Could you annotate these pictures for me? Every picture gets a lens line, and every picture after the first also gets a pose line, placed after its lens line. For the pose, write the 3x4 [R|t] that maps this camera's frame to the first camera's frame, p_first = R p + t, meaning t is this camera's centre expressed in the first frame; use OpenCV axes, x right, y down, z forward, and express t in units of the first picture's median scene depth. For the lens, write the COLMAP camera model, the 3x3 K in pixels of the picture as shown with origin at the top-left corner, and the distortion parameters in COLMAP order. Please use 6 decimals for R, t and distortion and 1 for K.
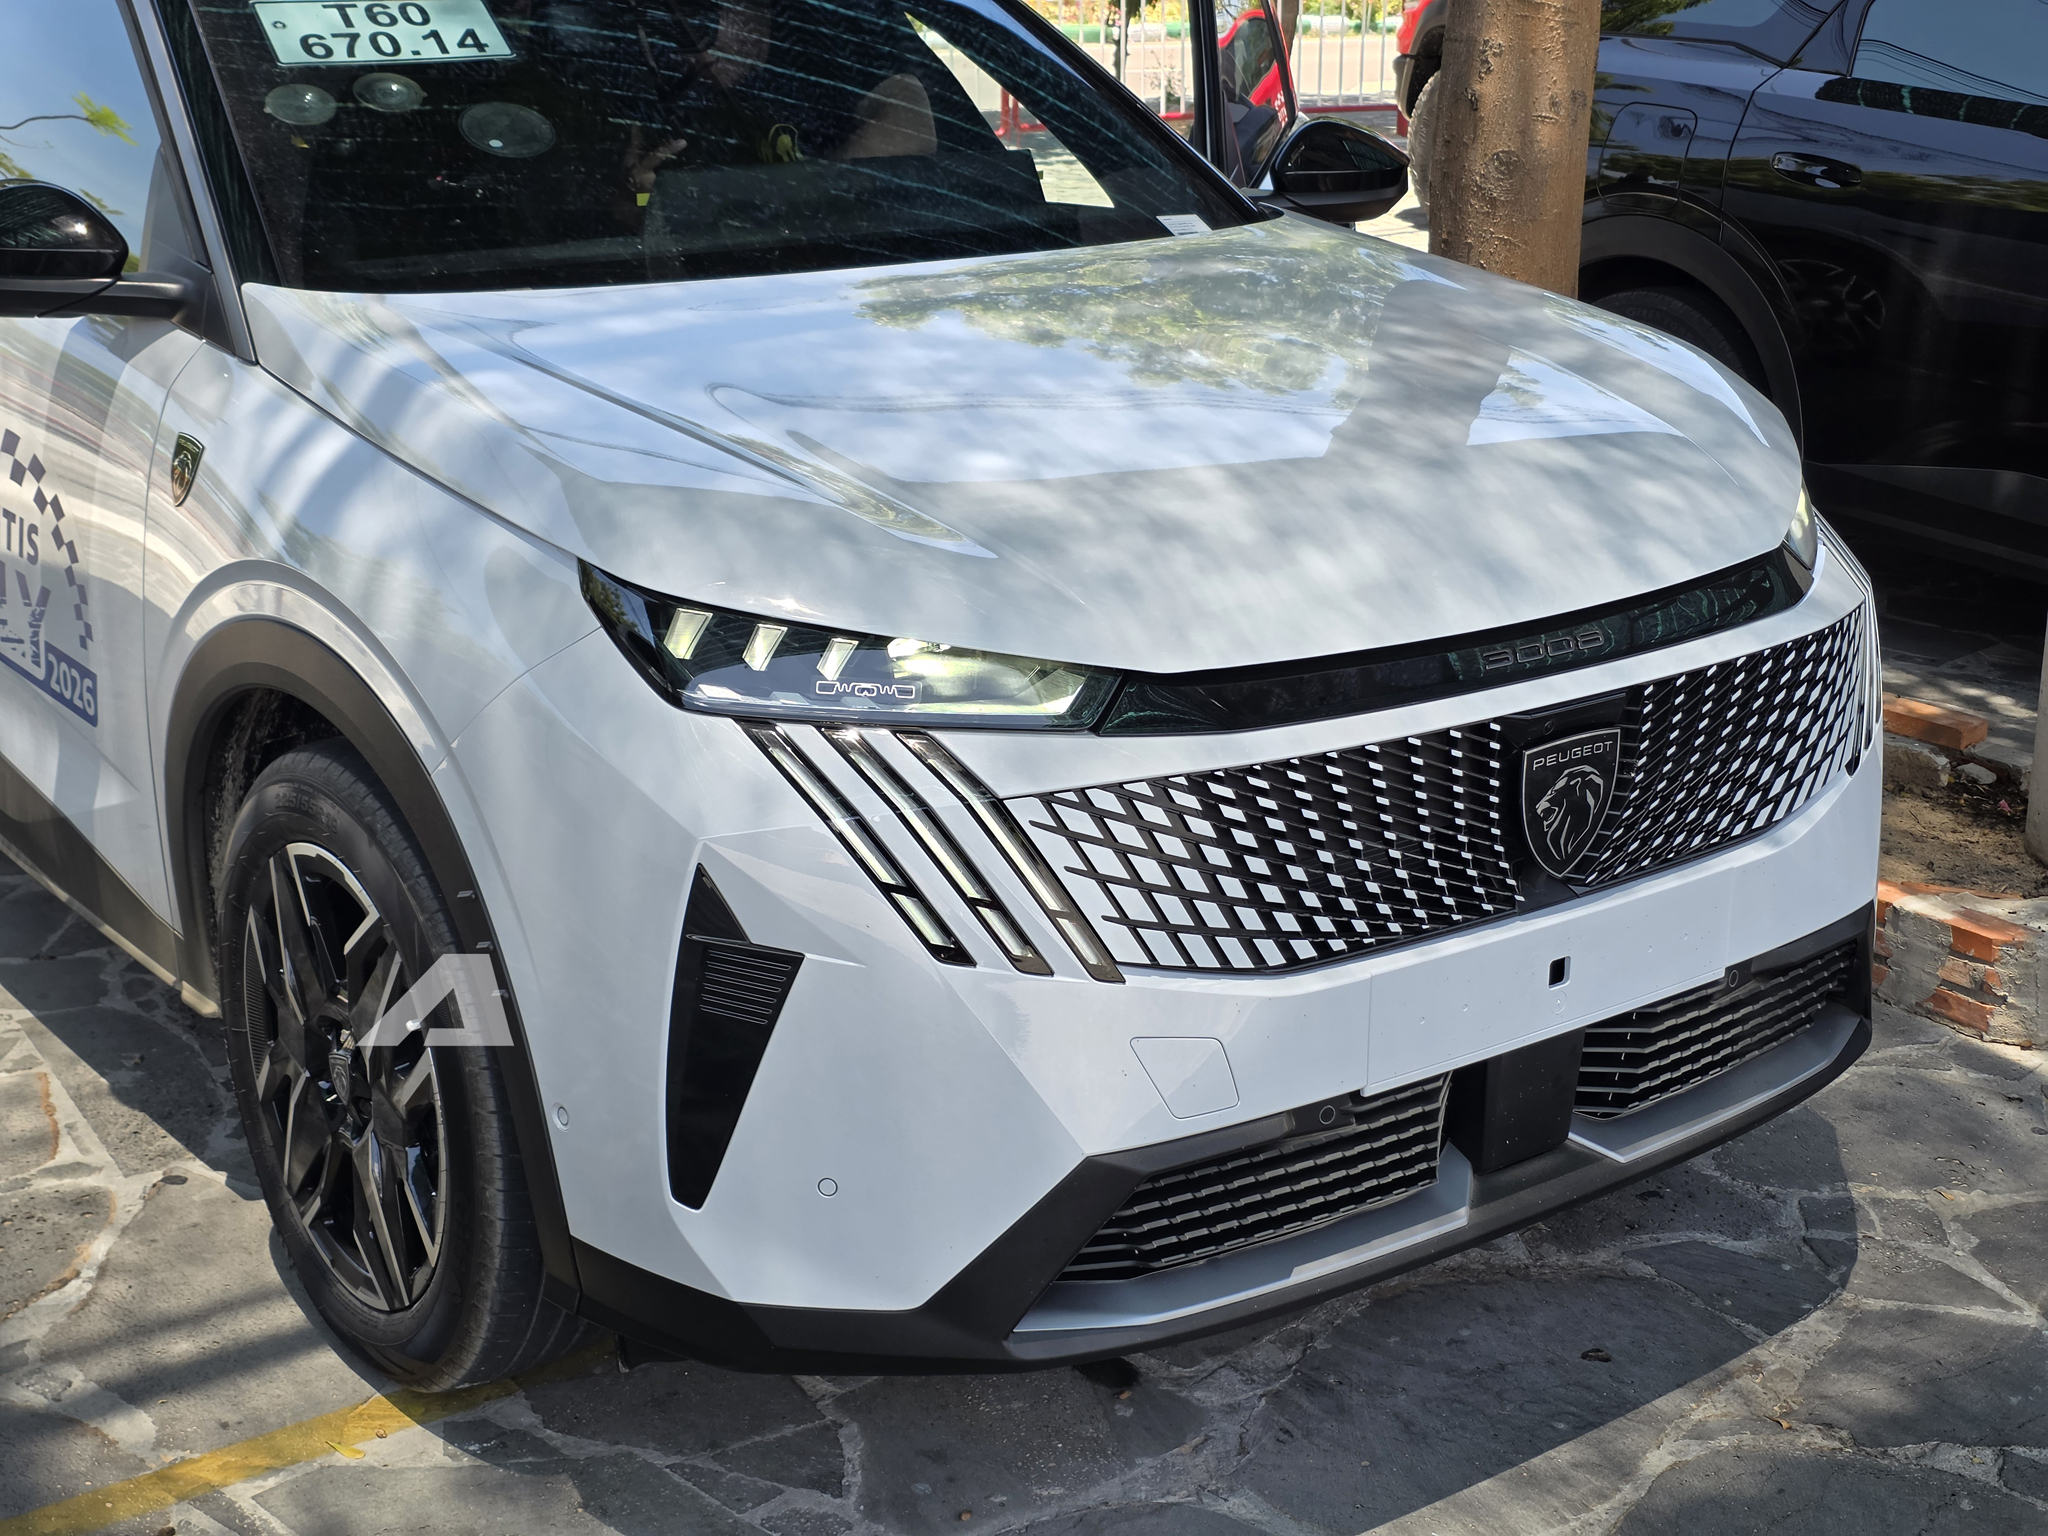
lens RADIAL K [[2735.1, 0, 1024.0], [0, 2735.1, 768.0], [0, 0, 1]] dist [0.031262, 0.026013]
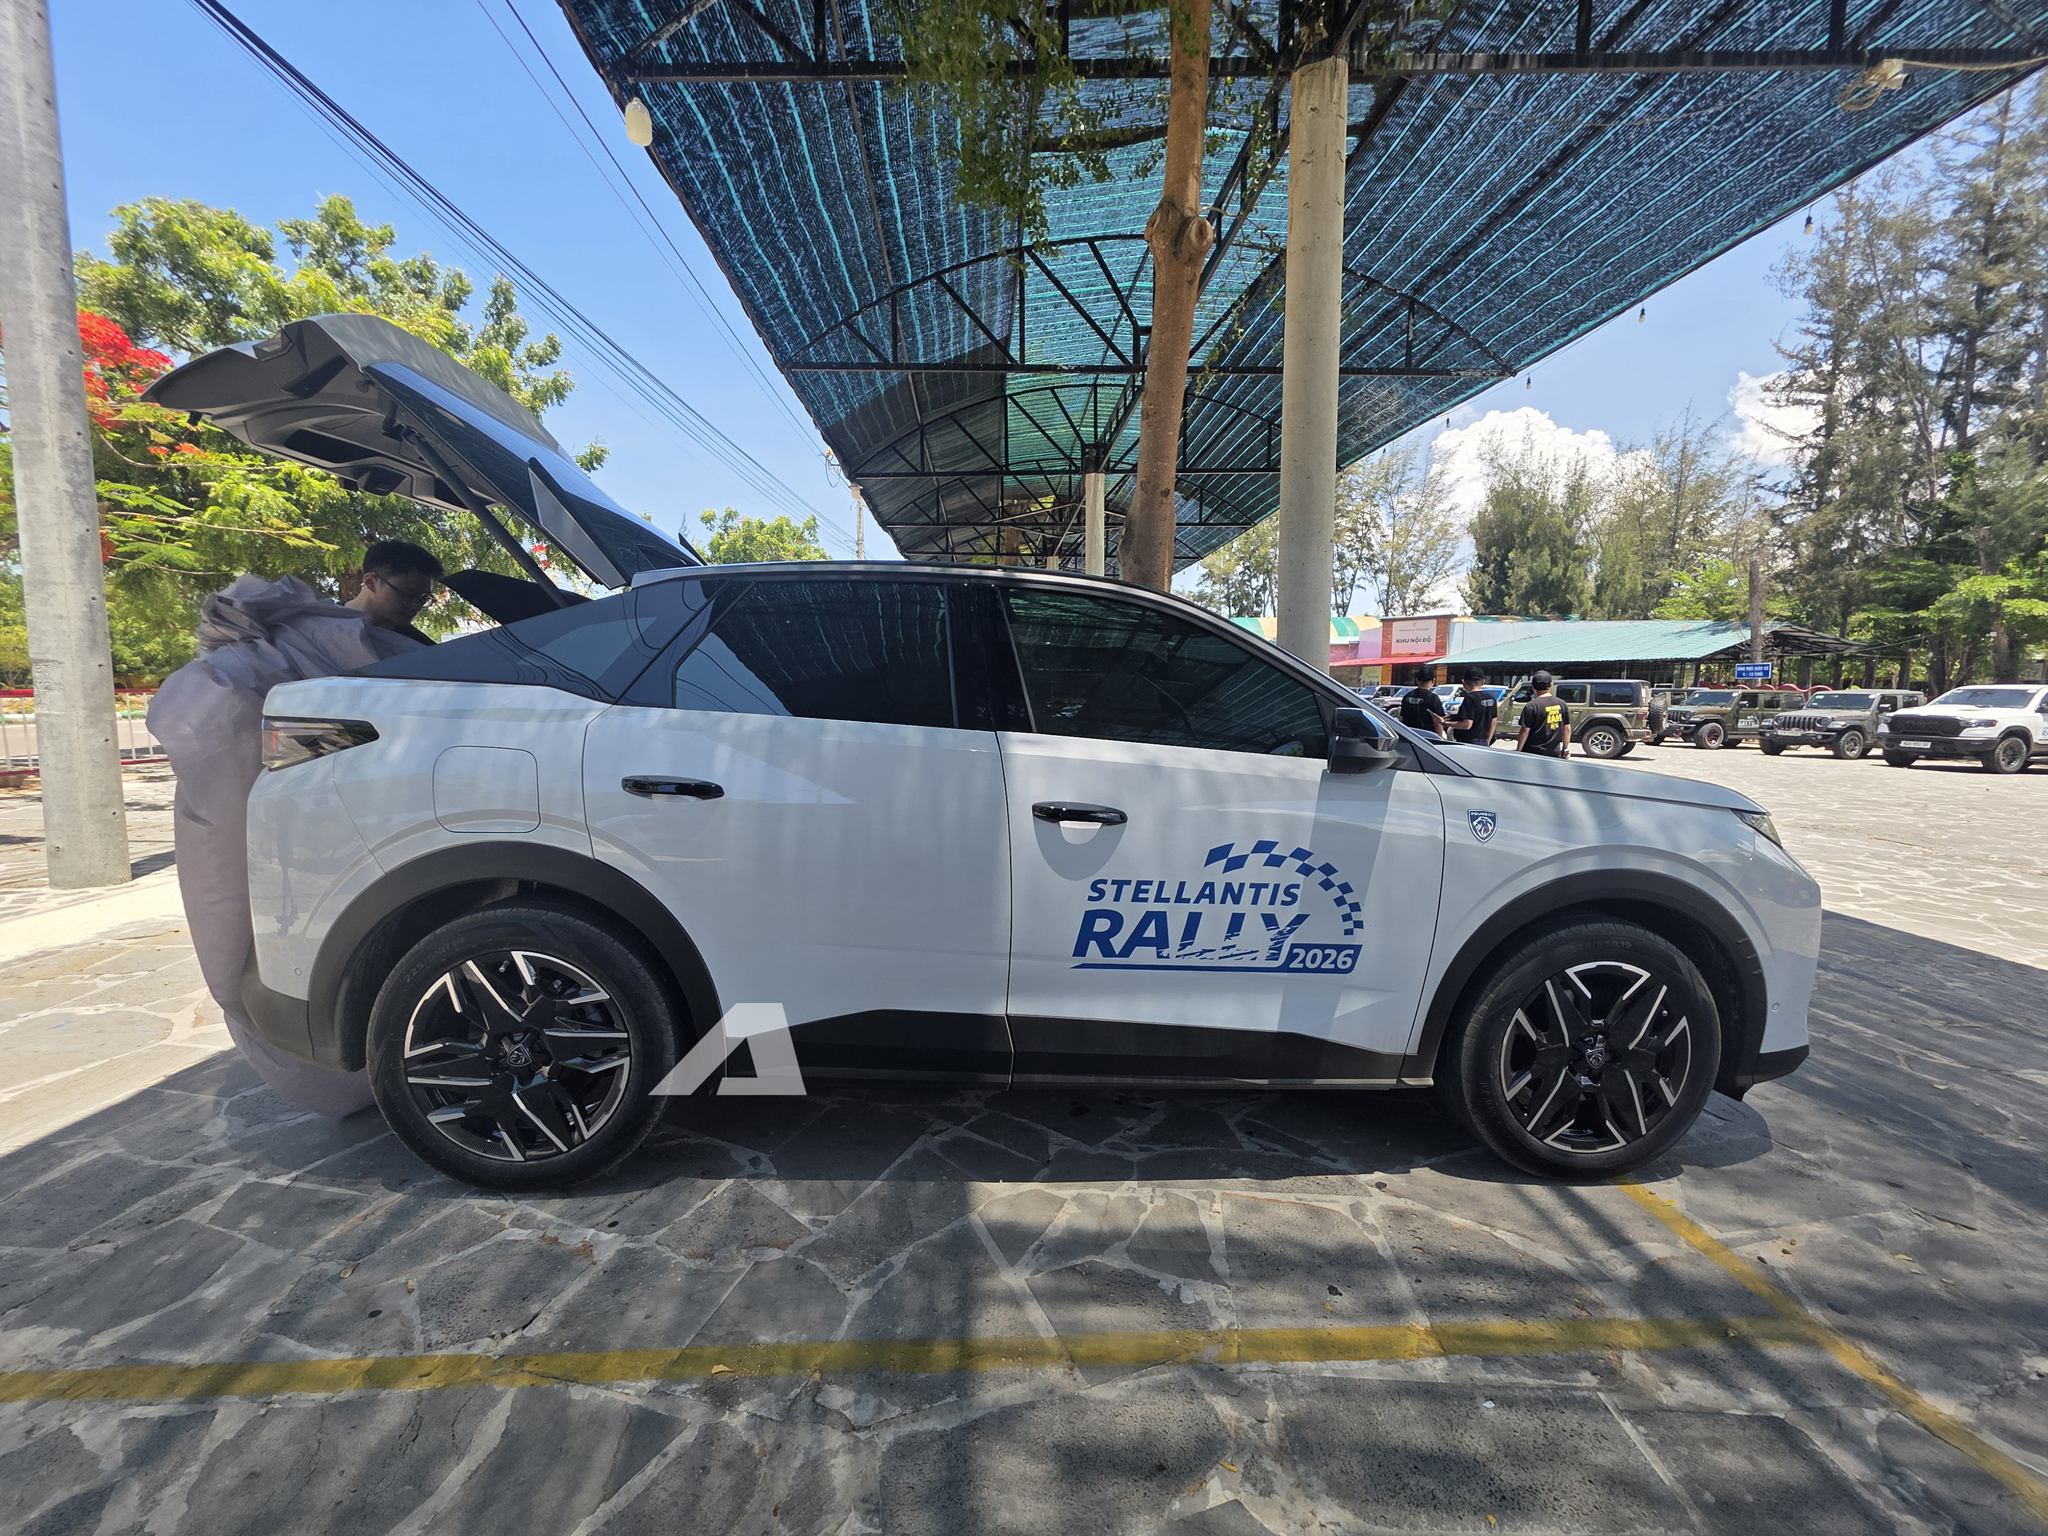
lens RADIAL K [[825.6, 0, 987.8], [0, 825.6, 770.7], [0, 0, 1]] dist [0.001052, 0.000027]
pose [[0.549960, -0.081986, 0.831157, -1.263935], [0.236007, 0.969867, -0.060493, -0.239568], [-0.801152, 0.229428, 0.552737, 1.089001]]
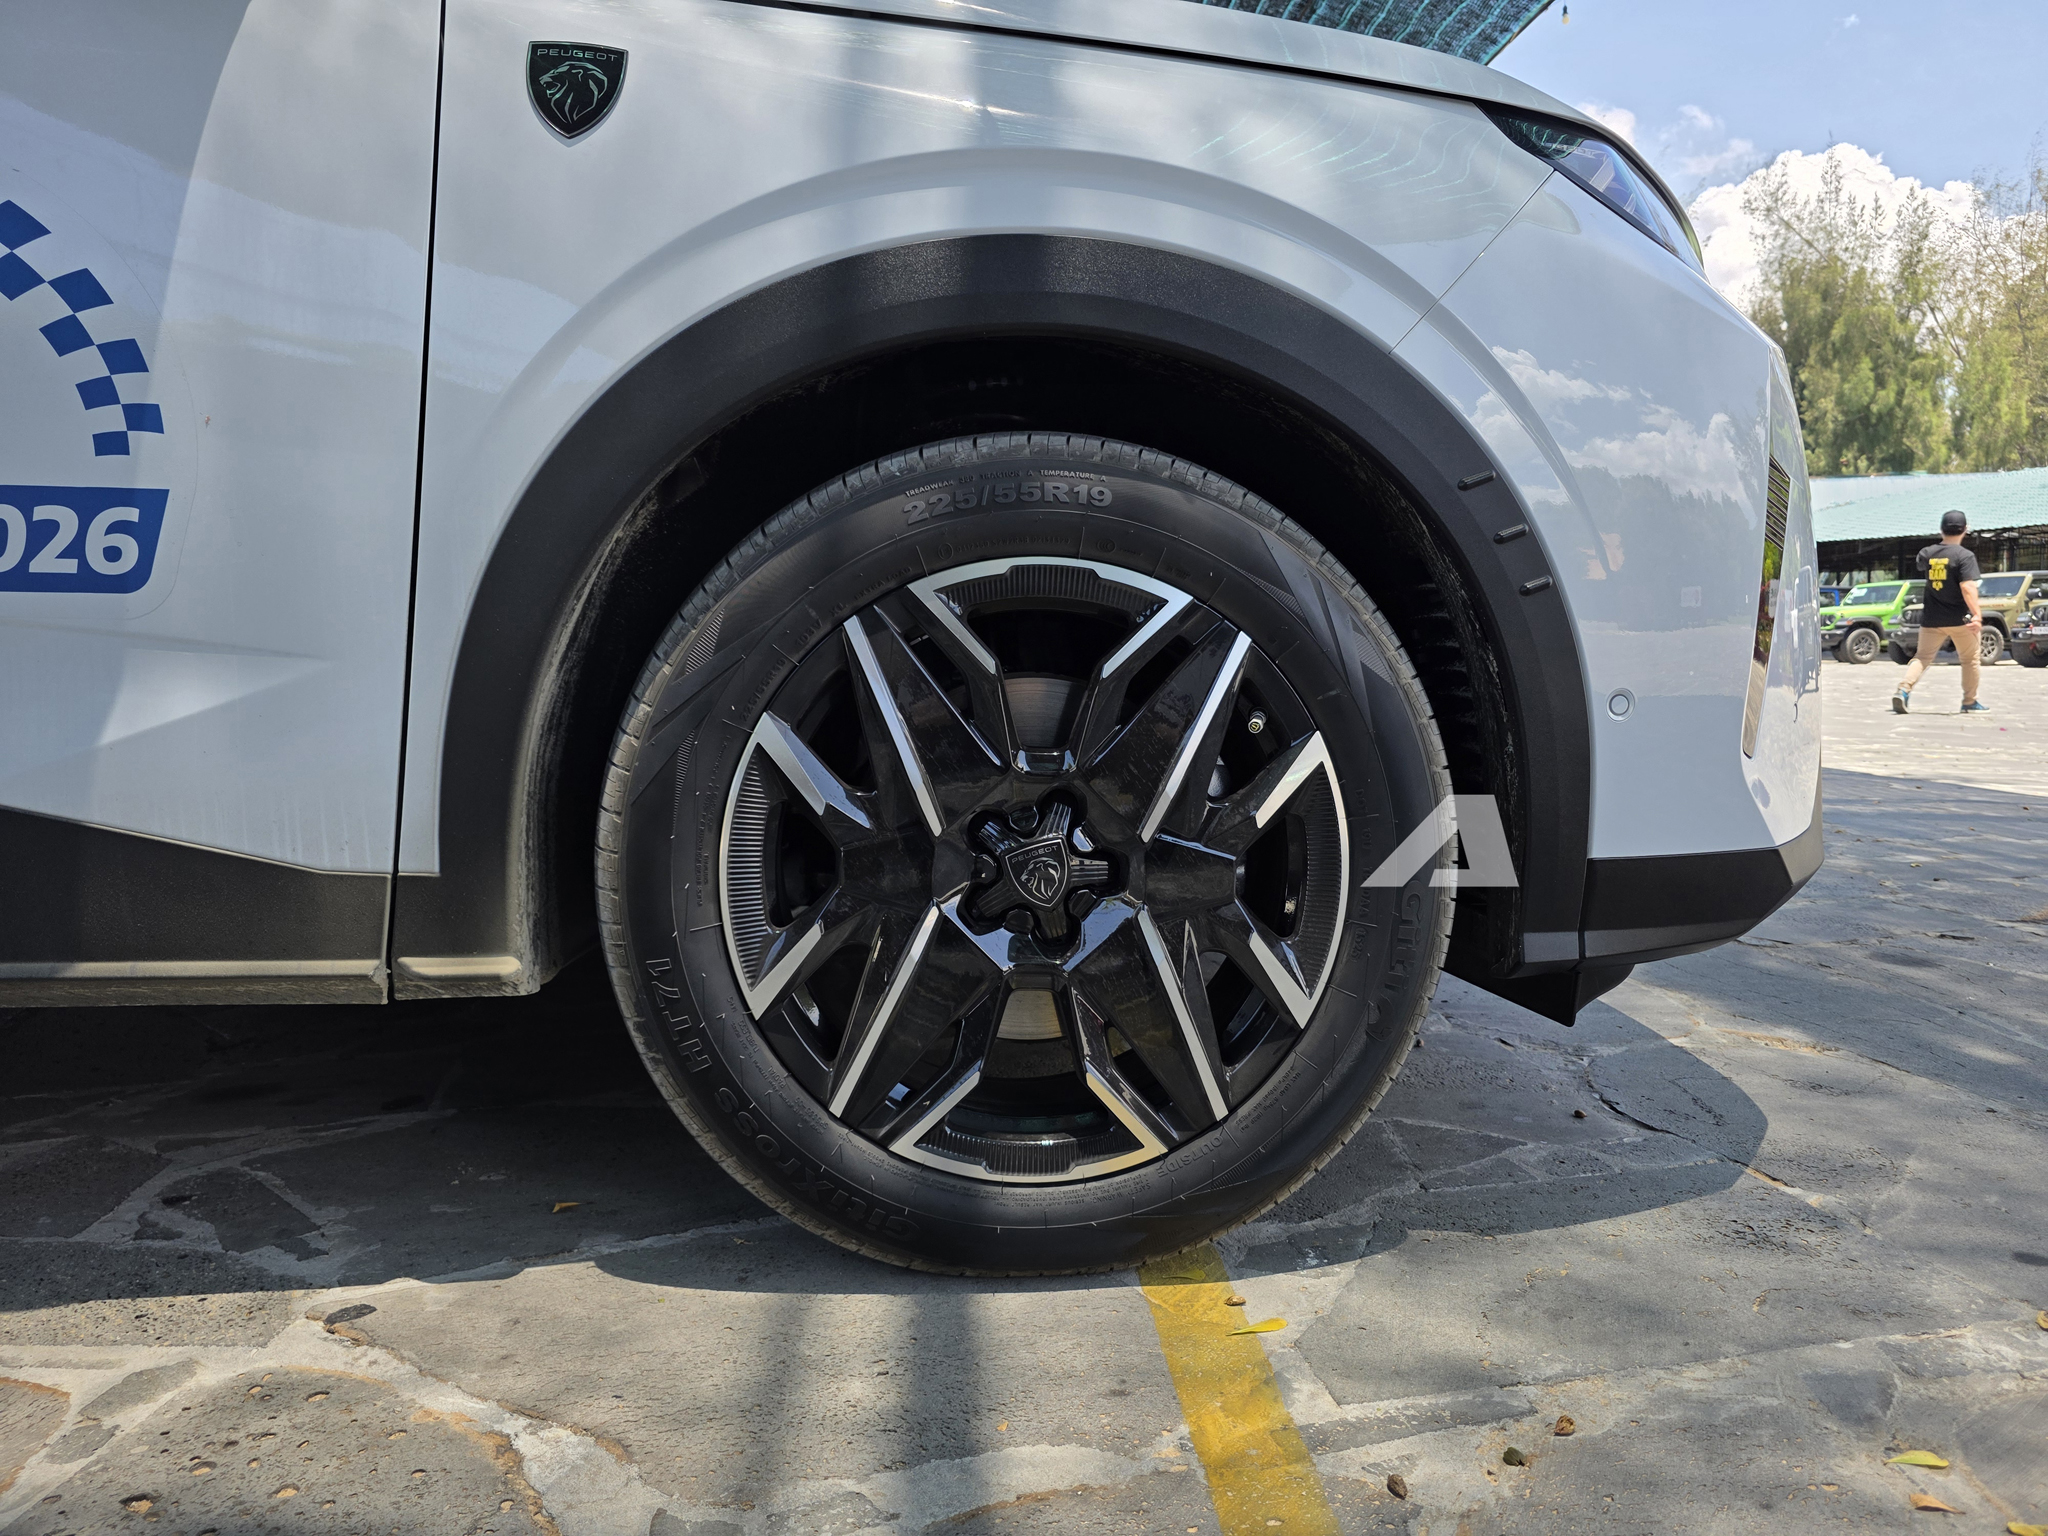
lens RADIAL K [[1370.9, 0, 1020.2], [0, 1370.9, 777.1], [0, 0, 1]] dist [0.057580, -0.051826]
pose [[0.530915, -0.085326, 0.843119, -0.641080], [0.266340, 0.961302, -0.070429, 0.126039], [-0.804482, 0.261949, 0.533096, 0.894916]]
